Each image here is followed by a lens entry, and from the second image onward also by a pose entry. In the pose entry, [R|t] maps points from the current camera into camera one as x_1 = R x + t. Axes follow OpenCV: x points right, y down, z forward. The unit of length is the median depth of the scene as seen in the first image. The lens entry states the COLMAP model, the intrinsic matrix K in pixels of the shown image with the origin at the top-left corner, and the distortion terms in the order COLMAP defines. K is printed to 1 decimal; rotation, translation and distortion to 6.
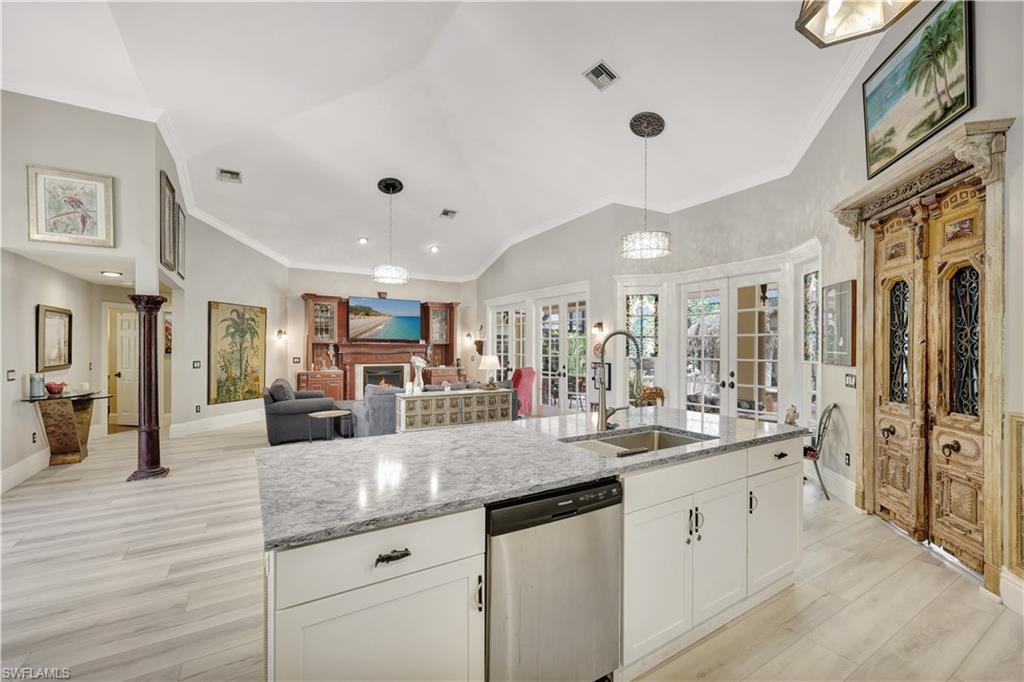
lens RADIAL K [[419.9, 0, 511.8], [0, 419.9, 345.5], [0, 0, 1]] dist [-0.000005, -0.000002]
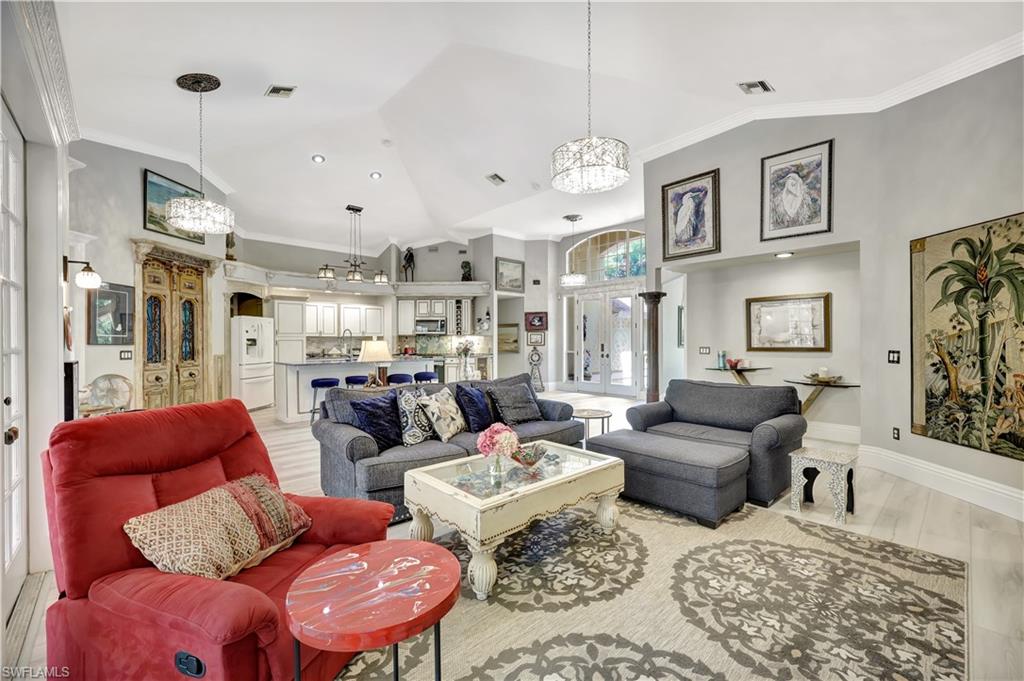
lens RADIAL K [[419.9, 0, 511.5], [0, 419.9, 342.0], [0, 0, 1]] dist [-0.000005, -0.000002]
pose [[-0.981279, 0.001501, -0.192587, -0.108556], [0.001815, 0.999997, -0.001459, 0.022838], [0.192585, -0.001781, -0.981279, 1.365414]]
